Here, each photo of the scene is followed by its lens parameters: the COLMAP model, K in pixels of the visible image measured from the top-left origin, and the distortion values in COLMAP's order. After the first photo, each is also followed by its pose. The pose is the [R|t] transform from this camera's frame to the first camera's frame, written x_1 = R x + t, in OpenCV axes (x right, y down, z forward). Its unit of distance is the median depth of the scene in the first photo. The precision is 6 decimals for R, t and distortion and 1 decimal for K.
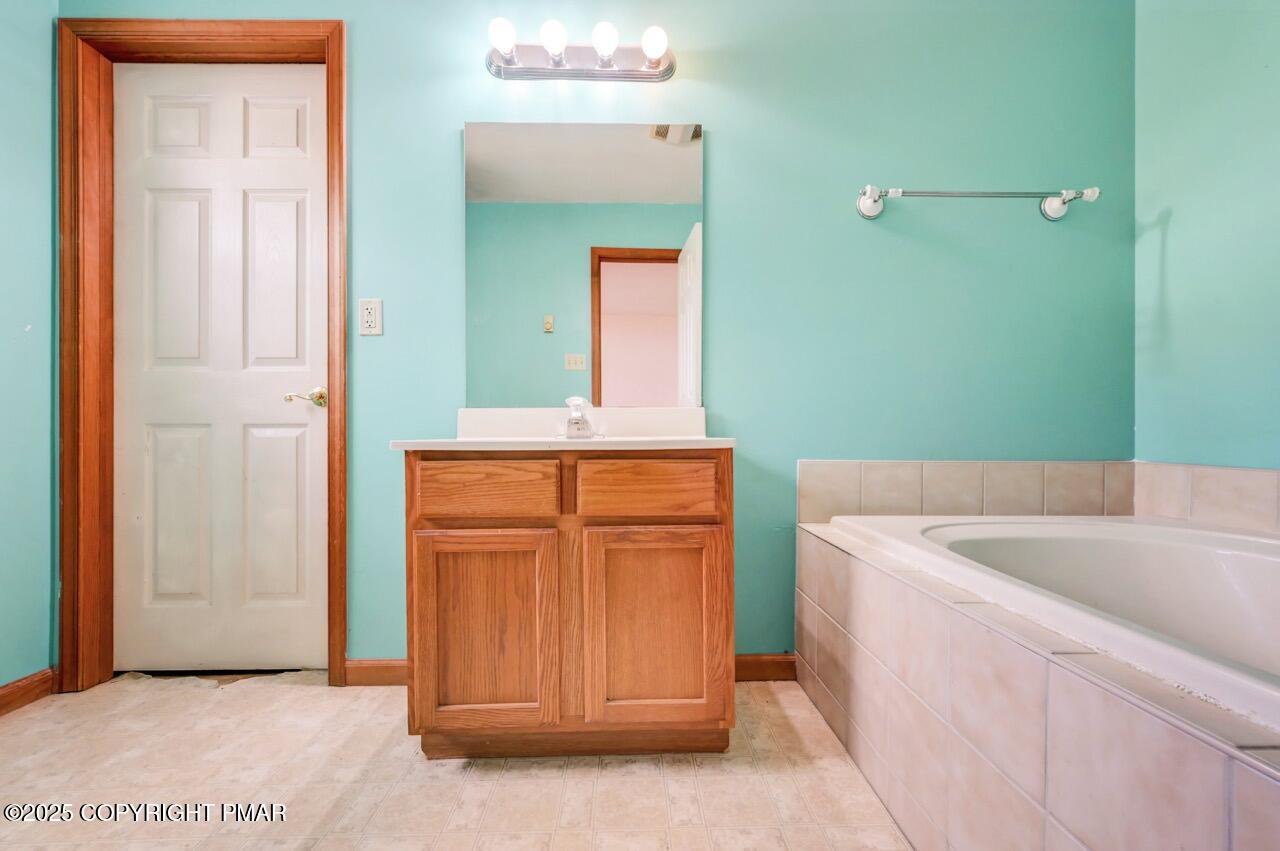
lens RADIAL K [[511.1, 0, 635.5], [0, 511.1, 432.5], [0, 0, 1]] dist [-0.001729, 0.000026]
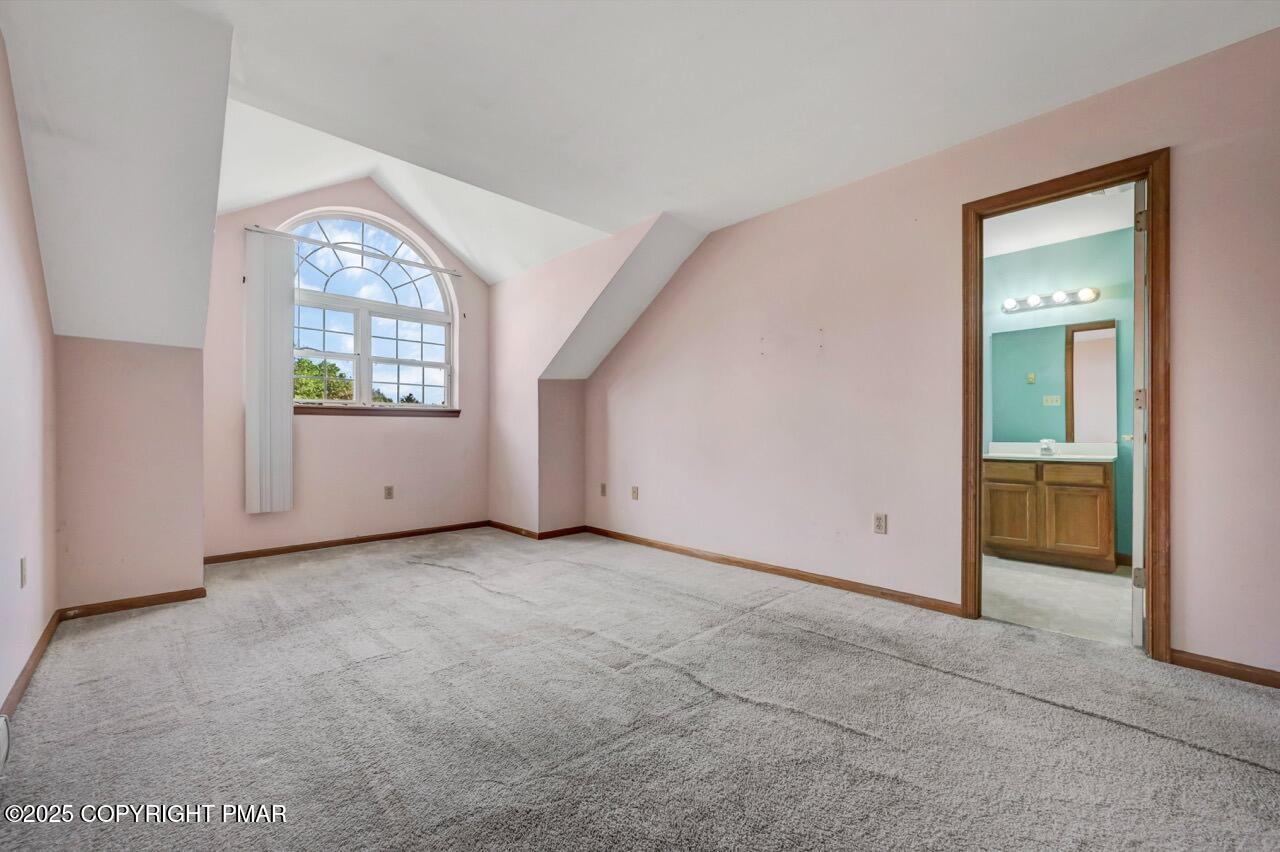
lens RADIAL K [[511.1, 0, 635.2], [0, 511.1, 428.6], [0, 0, 1]] dist [-0.001729, 0.000026]
pose [[0.678683, 0.001721, -0.734430, 0.369060], [0.002541, 0.999986, 0.004691, -0.139101], [0.734427, -0.005050, 0.678669, -2.249528]]
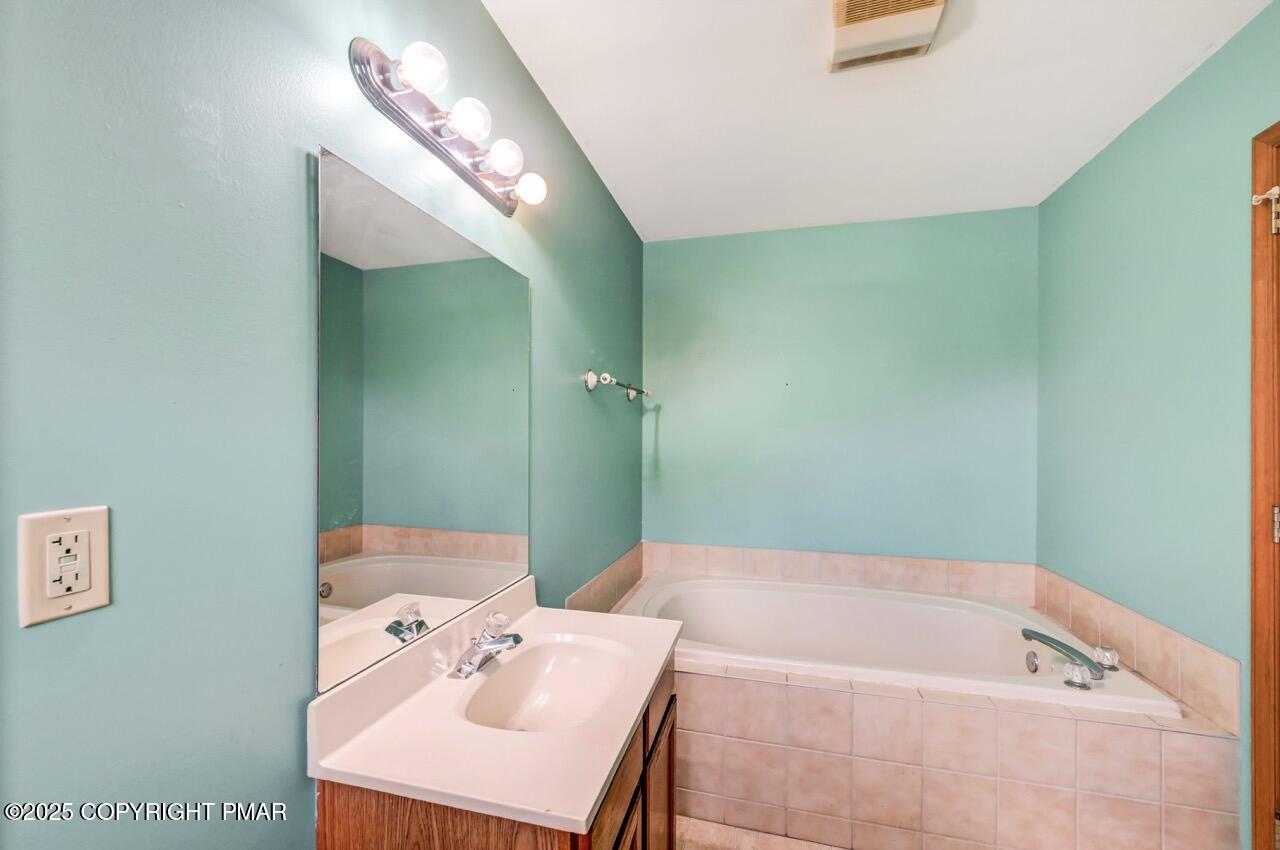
lens RADIAL K [[511.1, 0, 633.9], [0, 511.1, 431.8], [0, 0, 1]] dist [-0.001729, 0.000026]
pose [[0.281668, 0.010169, 0.959458, -0.781717], [-0.003275, 0.999948, -0.009637, -0.329086], [-0.959506, -0.000428, 0.281687, 0.577474]]
